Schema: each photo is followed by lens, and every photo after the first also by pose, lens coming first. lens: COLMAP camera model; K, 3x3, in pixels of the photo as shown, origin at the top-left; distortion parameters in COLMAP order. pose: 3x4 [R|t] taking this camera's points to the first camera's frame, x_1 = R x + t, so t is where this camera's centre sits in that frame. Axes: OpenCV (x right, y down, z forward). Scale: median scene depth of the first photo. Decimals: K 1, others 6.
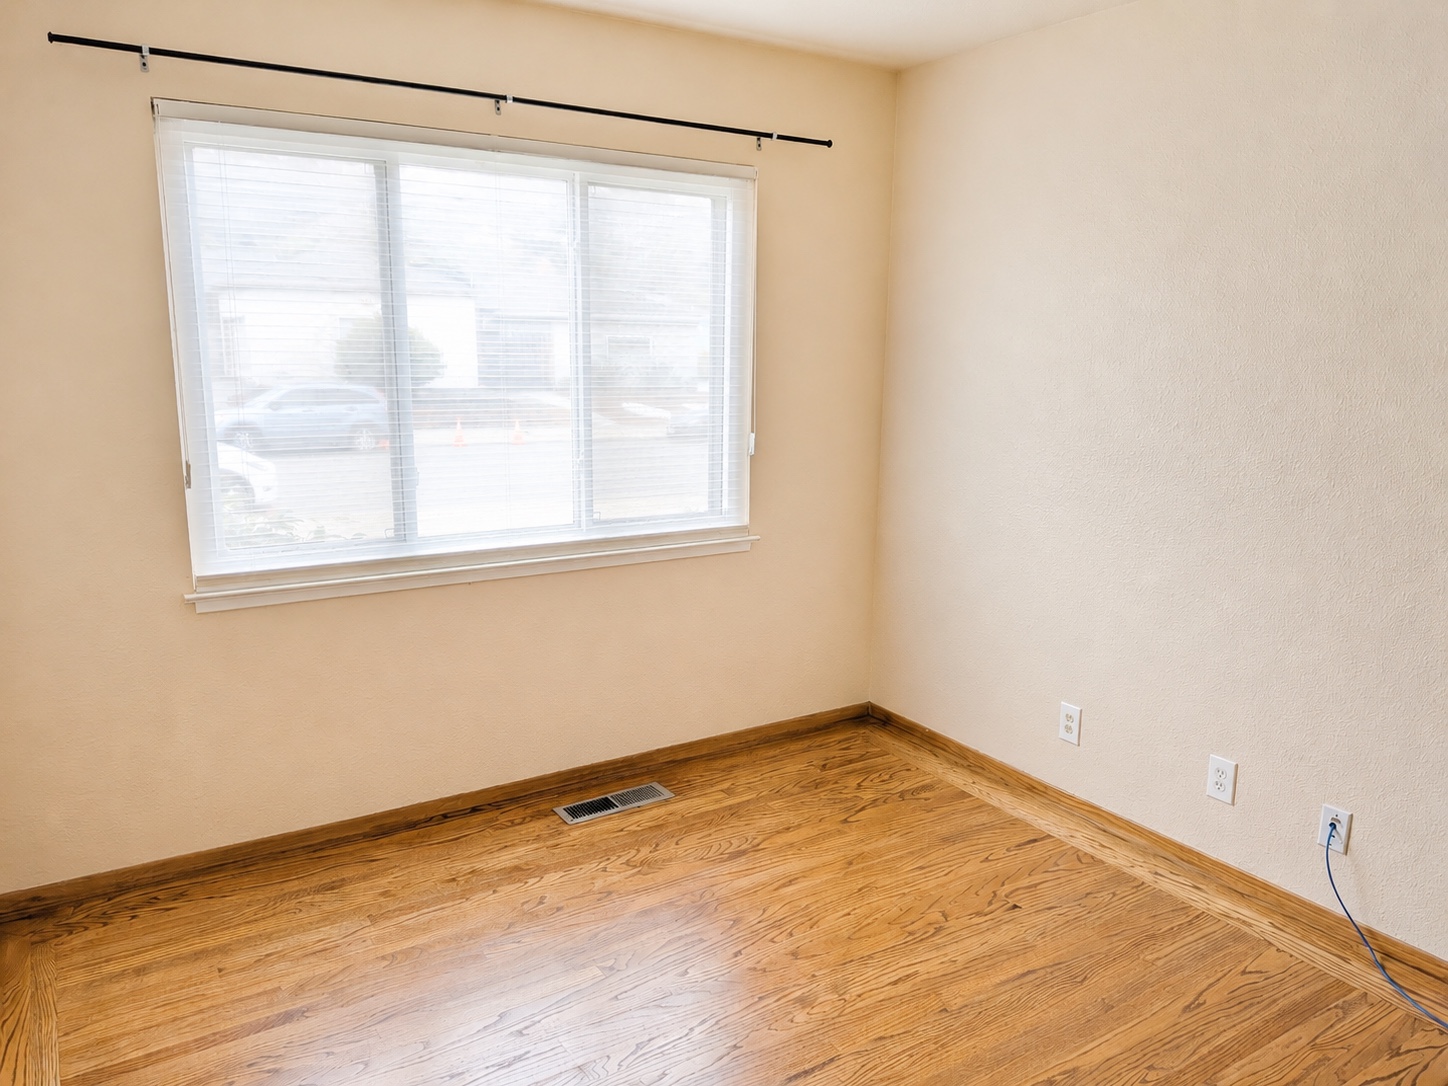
lens RADIAL K [[1026.2, 0, 724.0], [0, 1026.2, 543.0], [0, 0, 1]] dist [0.062747, -0.115169]
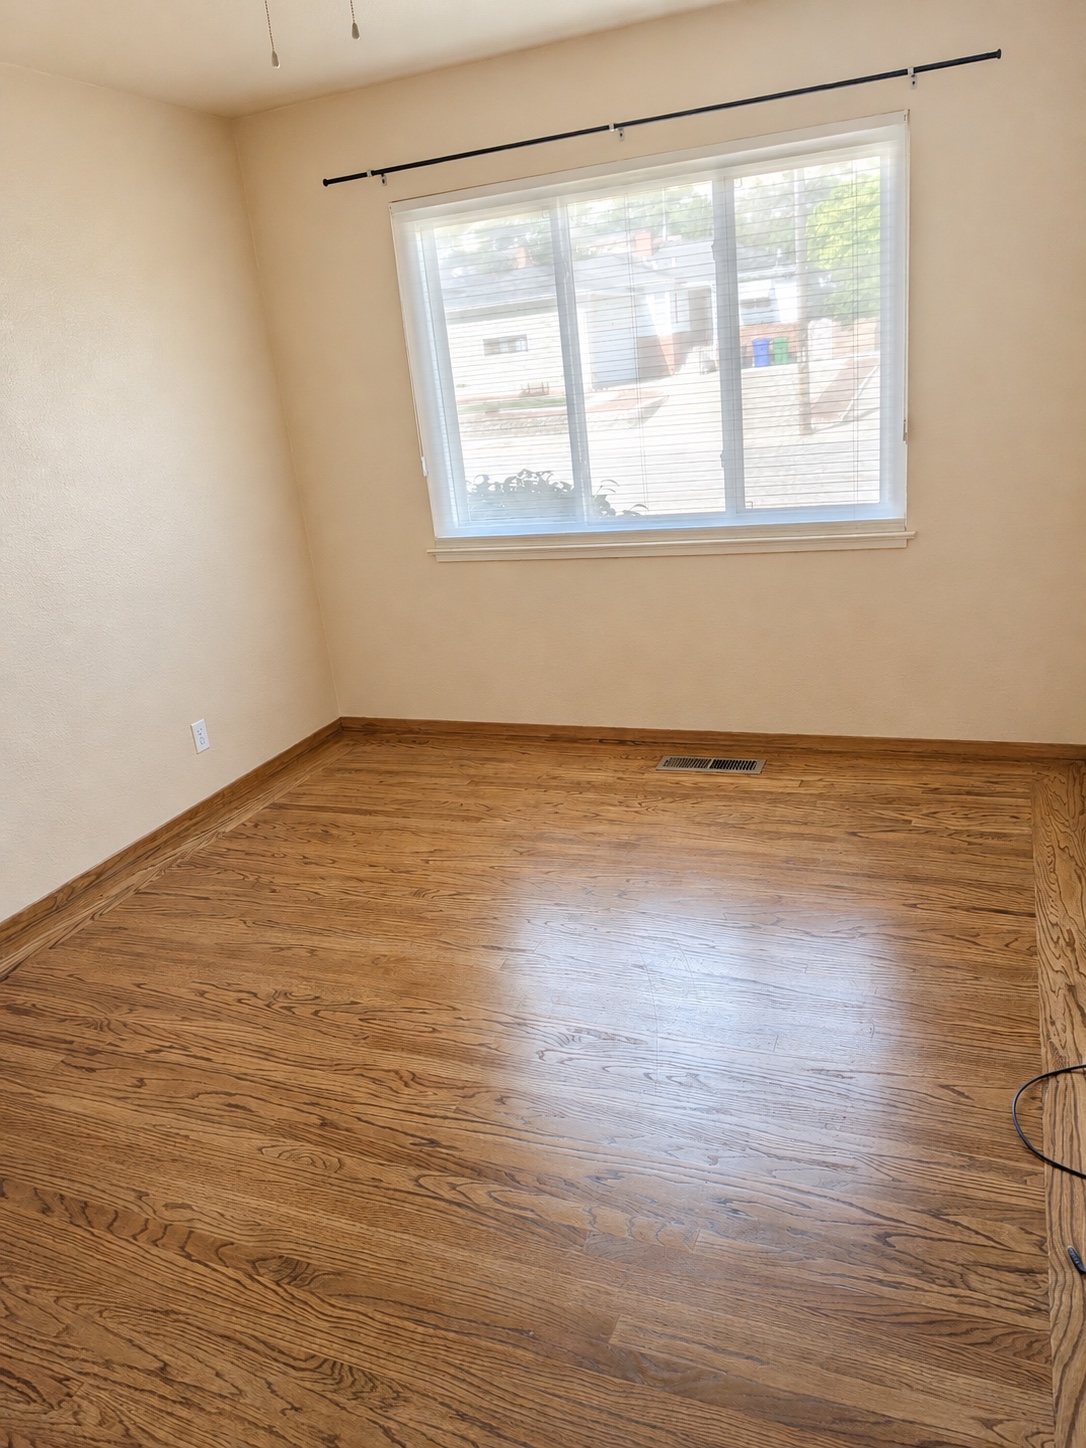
lens RADIAL K [[1026.2, 0, 573.4], [0, 1026.2, 726.3], [0, 0, 1]] dist [0.062747, -0.115169]
pose [[0.588123, 0.198297, -0.784086, 0.719342], [-0.048217, 0.976349, 0.210754, -0.020148], [0.807333, -0.086142, 0.583774, 0.237550]]
